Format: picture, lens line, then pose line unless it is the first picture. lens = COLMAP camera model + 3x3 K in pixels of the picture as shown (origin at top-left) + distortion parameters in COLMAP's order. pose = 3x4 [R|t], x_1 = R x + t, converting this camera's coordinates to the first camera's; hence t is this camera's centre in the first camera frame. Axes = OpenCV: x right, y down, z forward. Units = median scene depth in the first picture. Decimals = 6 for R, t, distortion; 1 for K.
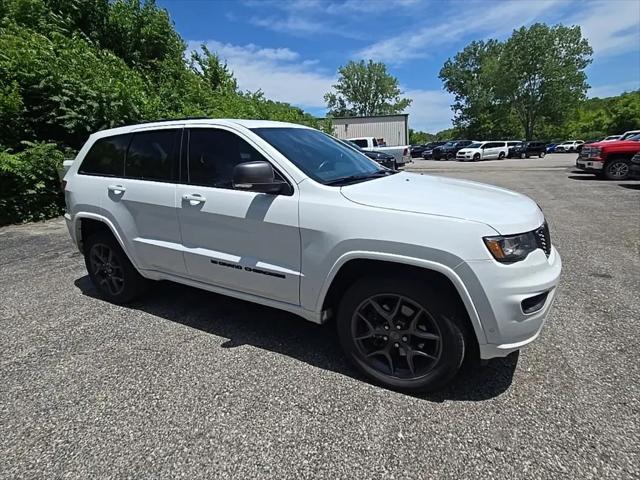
lens RADIAL K [[314.0, 0, 322.0], [0, 314.0, 239.1], [0, 0, 1]] dist [0.009431, -0.005530]
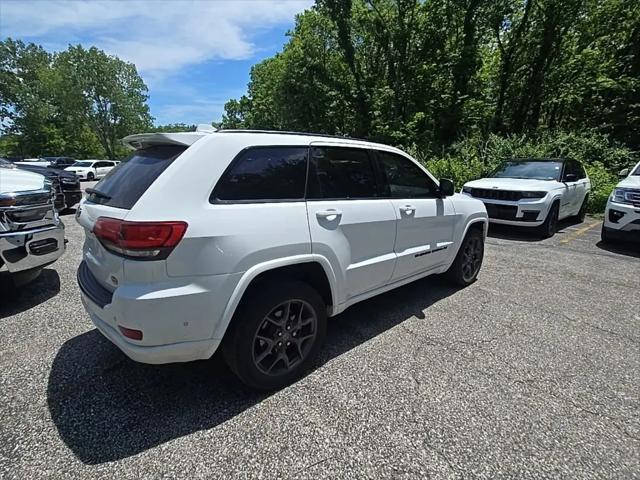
lens RADIAL K [[314.0, 0, 320.3], [0, 314.0, 241.9], [0, 0, 1]] dist [0.009431, -0.005530]
pose [[0.364262, -0.188499, 0.912020, -0.092749], [0.235161, 0.966184, 0.105770, -0.011892], [-0.901117, 0.175943, 0.396272, 0.046926]]
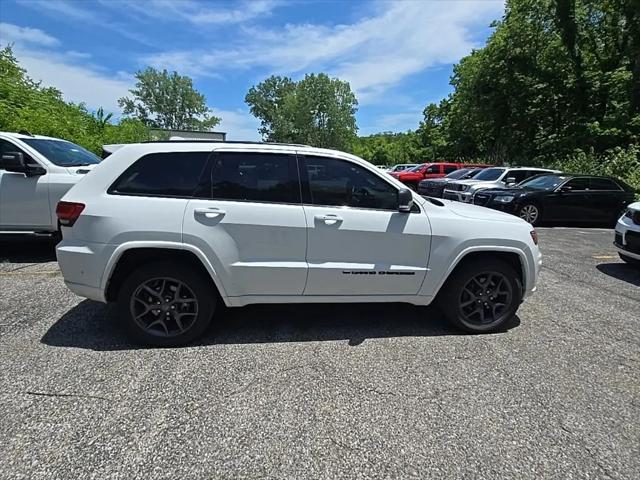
lens RADIAL K [[314.0, 0, 320.5], [0, 314.0, 241.2], [0, 0, 1]] dist [0.009431, -0.005530]
pose [[0.831134, -0.076232, 0.550822, -0.058816], [0.101273, 0.994743, -0.015141, -0.001860], [-0.546772, 0.068368, 0.834485, 0.004567]]
